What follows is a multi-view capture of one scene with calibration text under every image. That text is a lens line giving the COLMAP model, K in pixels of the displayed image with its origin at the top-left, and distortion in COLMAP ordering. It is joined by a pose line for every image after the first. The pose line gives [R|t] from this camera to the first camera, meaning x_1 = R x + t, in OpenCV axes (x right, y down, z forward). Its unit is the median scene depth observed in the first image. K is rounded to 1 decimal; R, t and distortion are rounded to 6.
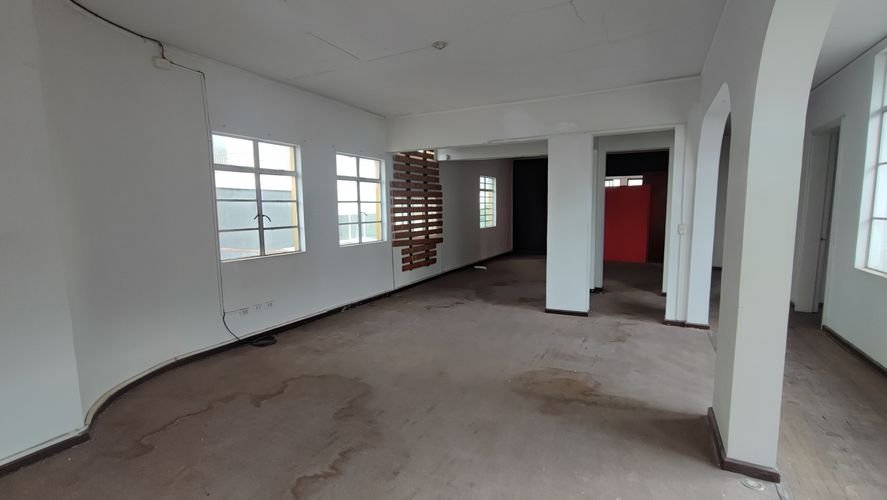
lens RADIAL K [[408.0, 0, 446.7], [0, 408.0, 249.9], [0, 0, 1]] dist [-0.004017, 0.003358]
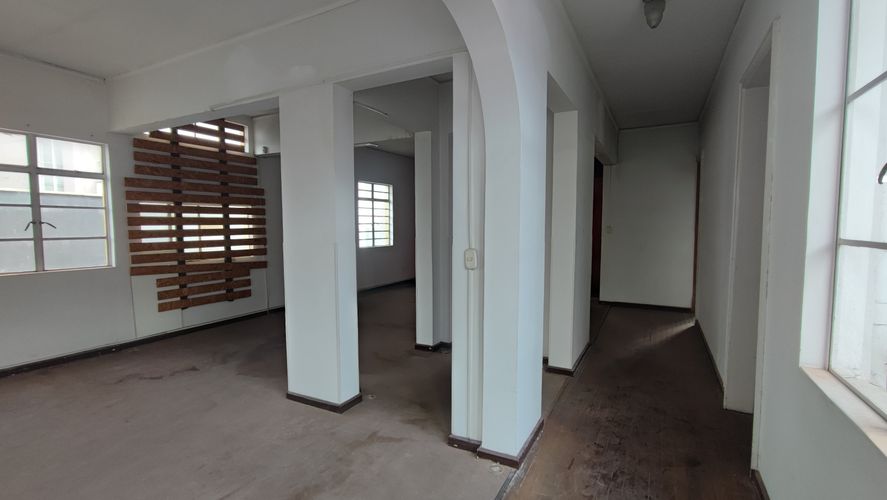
lens RADIAL K [[408.0, 0, 440.5], [0, 408.0, 249.2], [0, 0, 1]] dist [-0.004017, 0.003358]
pose [[0.999717, 0.012412, -0.020277, 0.360543], [-0.013310, 0.998907, -0.044799, -0.025976], [0.019699, 0.045056, 0.998790, 0.324395]]
